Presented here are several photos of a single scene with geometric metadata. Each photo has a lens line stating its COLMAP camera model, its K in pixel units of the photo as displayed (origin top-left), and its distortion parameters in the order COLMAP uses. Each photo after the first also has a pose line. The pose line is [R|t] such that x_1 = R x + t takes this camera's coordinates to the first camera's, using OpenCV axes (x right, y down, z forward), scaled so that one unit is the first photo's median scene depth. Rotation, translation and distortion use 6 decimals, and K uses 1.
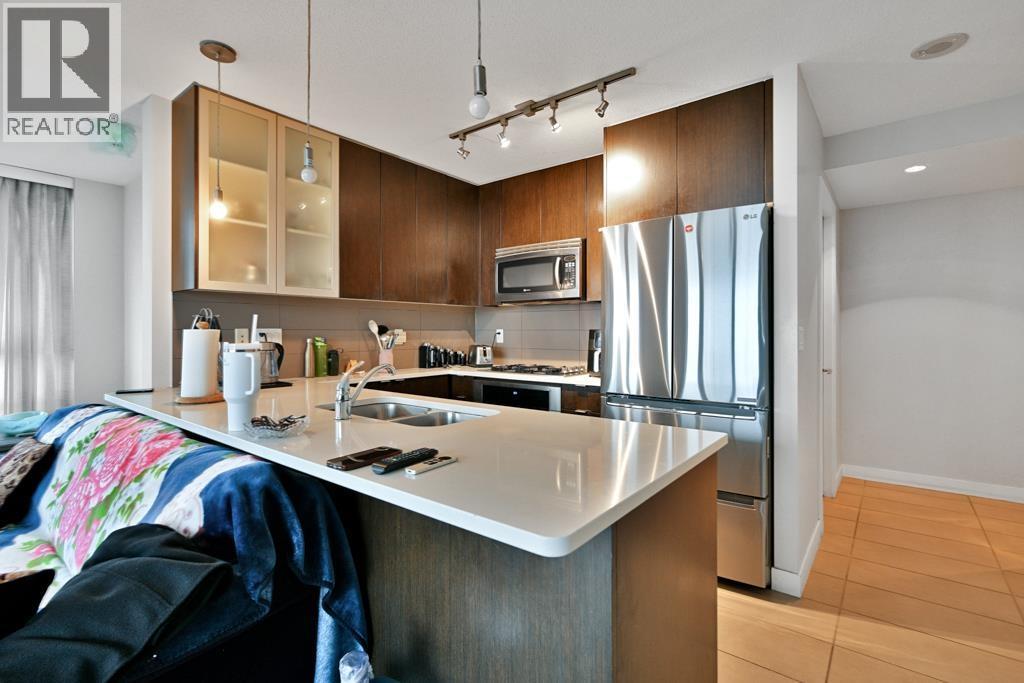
lens RADIAL K [[471.4, 0, 517.7], [0, 471.4, 333.1], [0, 0, 1]] dist [0.000207, -0.000401]
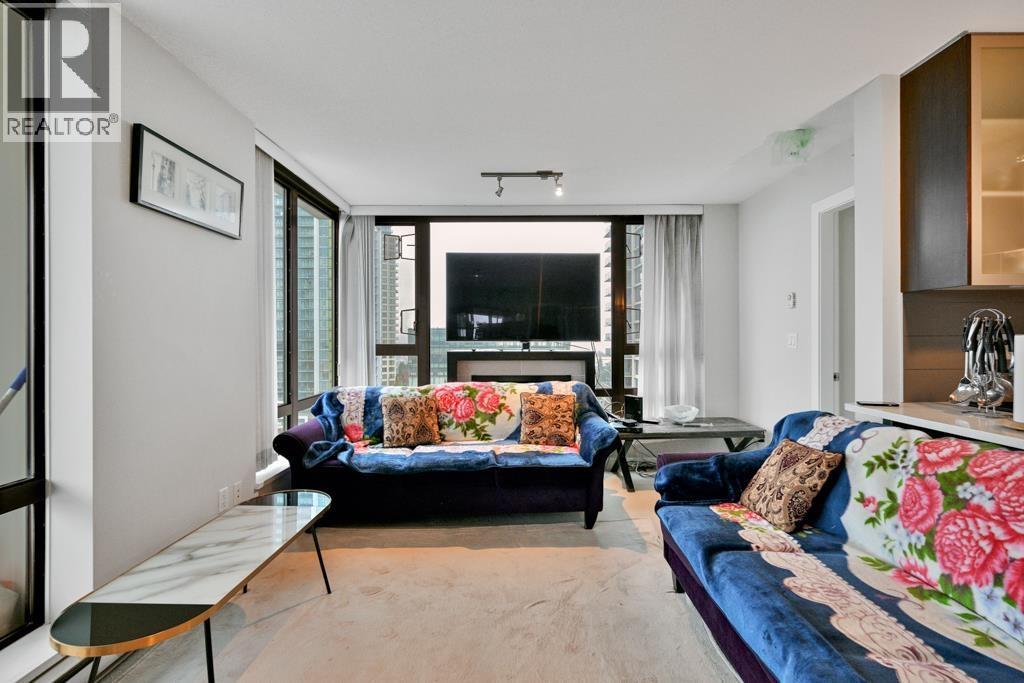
lens RADIAL K [[471.4, 0, 522.5], [0, 471.4, 337.7], [0, 0, 1]] dist [0.000207, -0.000401]
pose [[0.626695, -0.002440, -0.779261, -0.406726], [-0.000948, 0.999992, -0.003893, 0.000290], [0.779264, 0.003178, 0.626688, -0.080154]]
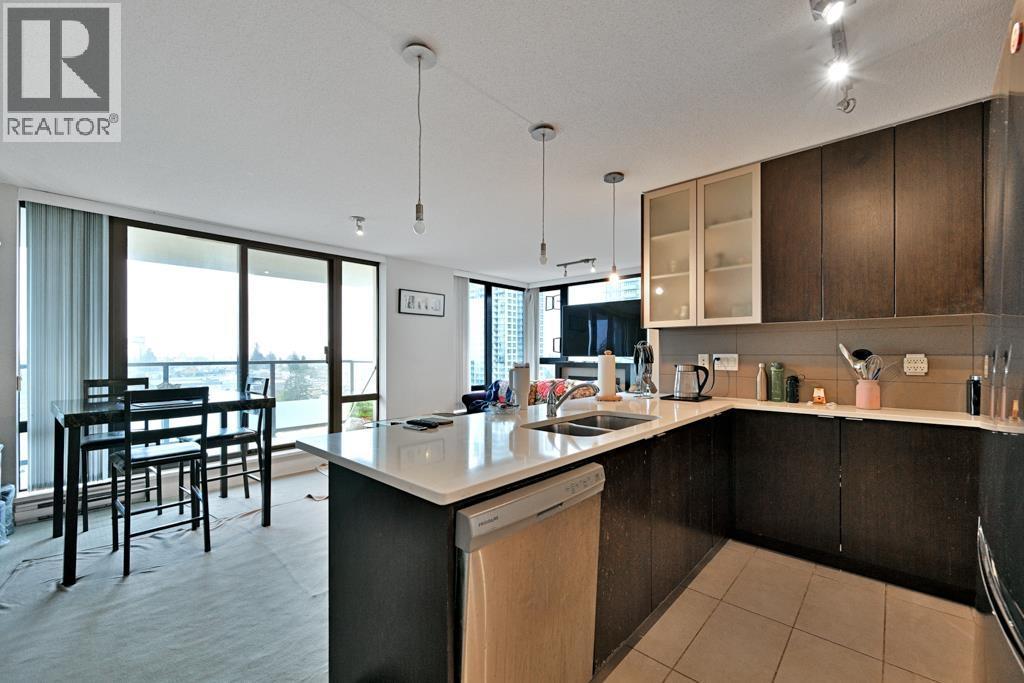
lens RADIAL K [[409.4, 0, 523.8], [0, 409.4, 354.5], [0, 0, 1]] dist [-0.000344, 0.000413]
pose [[-0.052202, 0.002720, -0.998633, 0.491135], [-0.001977, 0.999994, 0.002827, -0.009617], [0.998635, 0.002122, -0.052196, 0.519016]]
